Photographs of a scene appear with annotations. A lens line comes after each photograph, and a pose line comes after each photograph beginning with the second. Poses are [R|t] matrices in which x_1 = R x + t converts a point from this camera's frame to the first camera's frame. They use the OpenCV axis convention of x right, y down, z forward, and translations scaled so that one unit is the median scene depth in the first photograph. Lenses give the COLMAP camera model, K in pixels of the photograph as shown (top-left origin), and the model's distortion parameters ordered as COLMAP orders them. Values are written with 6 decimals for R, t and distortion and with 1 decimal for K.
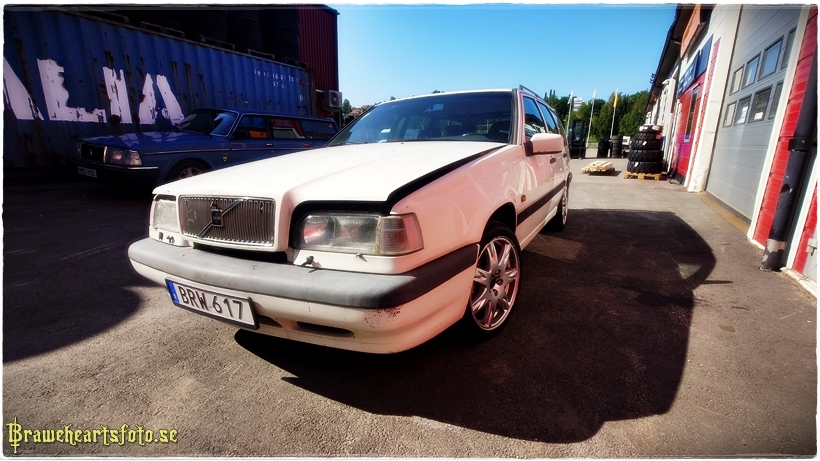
lens RADIAL K [[362.4, 0, 410.0], [0, 362.4, 230.5], [0, 0, 1]] dist [0.000111, -0.000126]
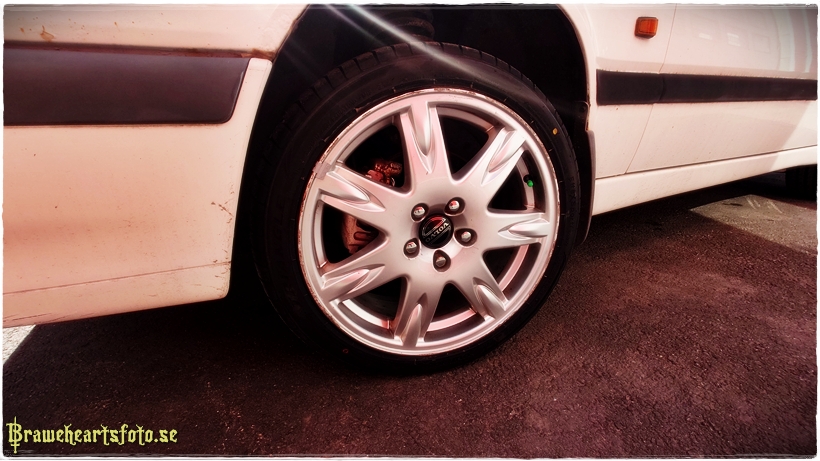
lens RADIAL K [[362.4, 0, 410.0], [0, 362.4, 230.5], [0, 0, 1]] dist [0.000111, -0.000126]
pose [[0.860749, 0.186105, -0.473789, 0.351257], [-0.130156, 0.980294, 0.148604, 0.086660], [0.492108, -0.066244, 0.868010, 0.636276]]
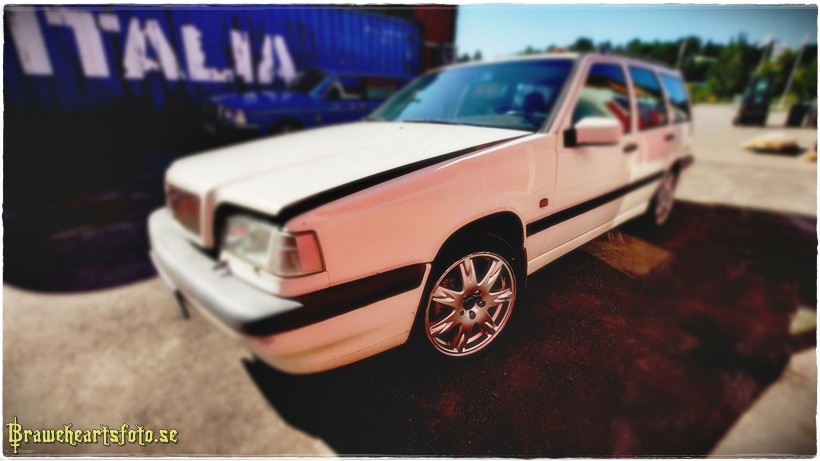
lens RADIAL K [[361.8, 0, 414.2], [0, 361.8, 231.3], [0, 0, 1]] dist [0.002584, 0.000117]
pose [[0.948582, 0.126995, -0.289938, 0.309154], [-0.092651, 0.987267, 0.129306, -0.114054], [0.302667, -0.095795, 0.948270, 0.160062]]
